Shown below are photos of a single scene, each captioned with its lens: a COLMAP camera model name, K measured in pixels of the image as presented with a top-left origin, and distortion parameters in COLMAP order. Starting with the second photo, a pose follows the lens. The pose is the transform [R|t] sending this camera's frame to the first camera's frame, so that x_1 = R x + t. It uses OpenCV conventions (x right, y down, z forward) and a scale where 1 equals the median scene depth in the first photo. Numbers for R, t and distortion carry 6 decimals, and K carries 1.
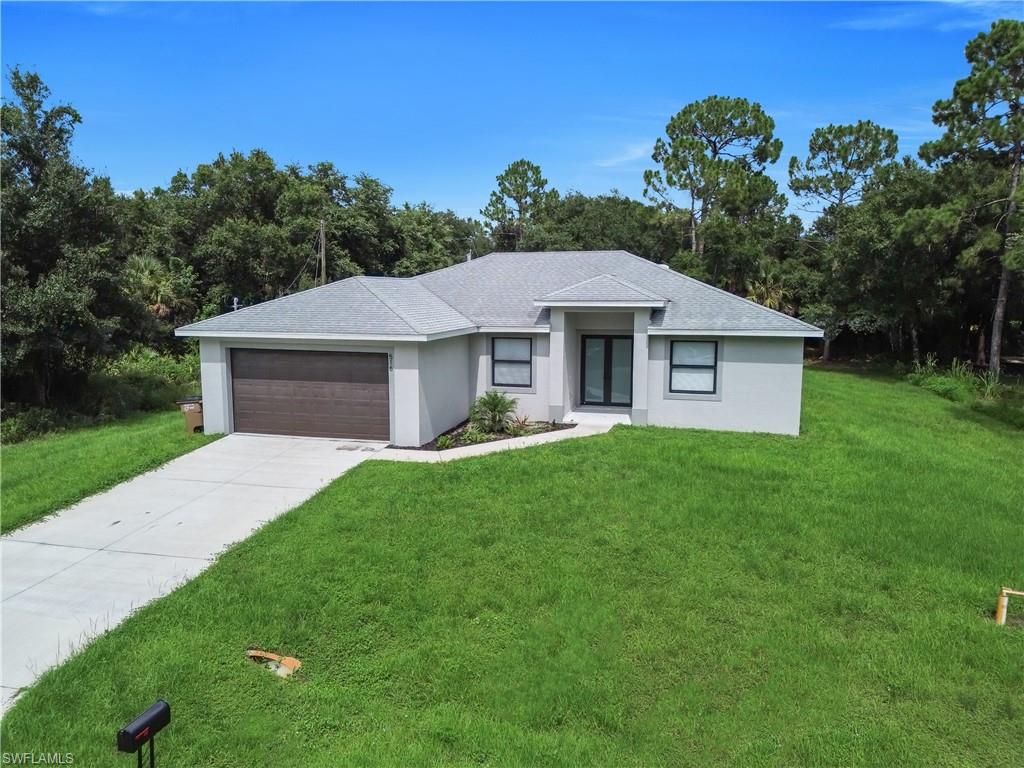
lens RADIAL K [[716.6, 0, 513.2], [0, 716.6, 379.6], [0, 0, 1]] dist [0.063999, -0.060529]
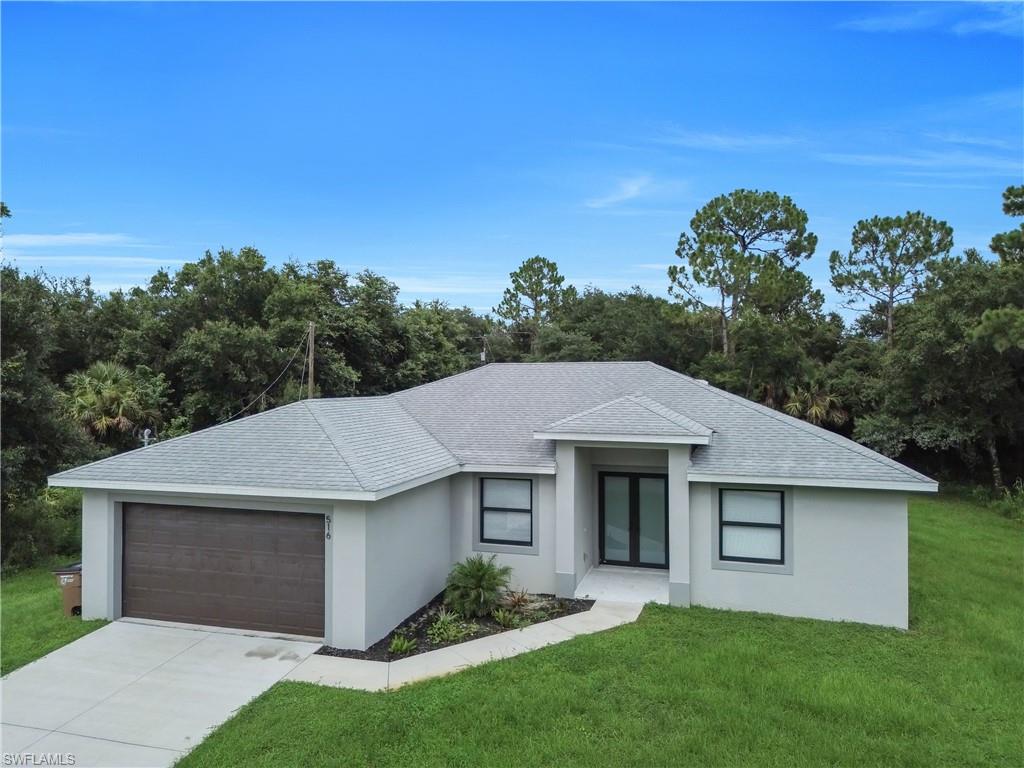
lens RADIAL K [[716.6, 0, 513.2], [0, 716.6, 379.6], [0, 0, 1]] dist [0.063999, -0.060529]
pose [[0.999467, -0.000776, -0.032624, 0.016846], [-0.003384, 0.991863, -0.127267, -0.036637], [0.032457, 0.127309, 0.991332, 0.128184]]
